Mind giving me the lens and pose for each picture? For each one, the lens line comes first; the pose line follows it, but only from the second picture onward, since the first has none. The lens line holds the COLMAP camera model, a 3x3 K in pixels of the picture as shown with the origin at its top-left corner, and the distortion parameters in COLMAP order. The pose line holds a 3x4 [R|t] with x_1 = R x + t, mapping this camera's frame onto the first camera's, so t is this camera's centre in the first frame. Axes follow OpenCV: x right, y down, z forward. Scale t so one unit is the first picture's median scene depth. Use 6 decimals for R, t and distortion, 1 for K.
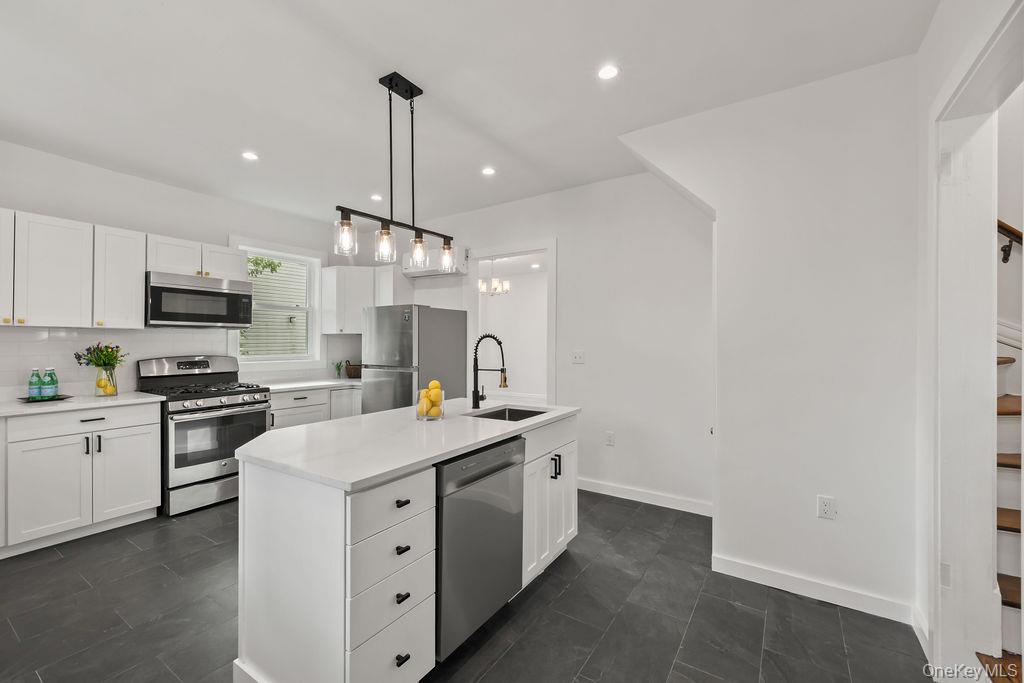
lens RADIAL K [[431.5, 0, 510.8], [0, 431.5, 339.0], [0, 0, 1]] dist [0.001212, 0.000381]
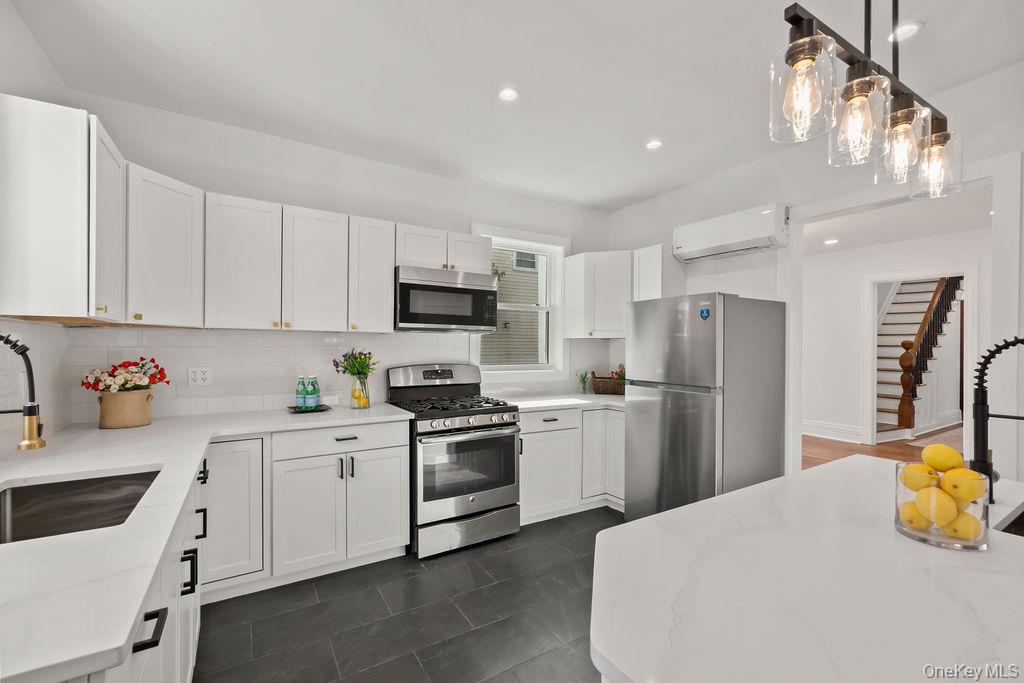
lens RADIAL K [[431.5, 0, 510.5], [0, 431.5, 346.6], [0, 0, 1]] dist [0.001212, 0.000381]
pose [[0.908515, 0.004660, -0.417825, -0.269128], [-0.002440, 0.999980, 0.005847, -0.001265], [0.417844, -0.004293, 0.908509, 0.306308]]
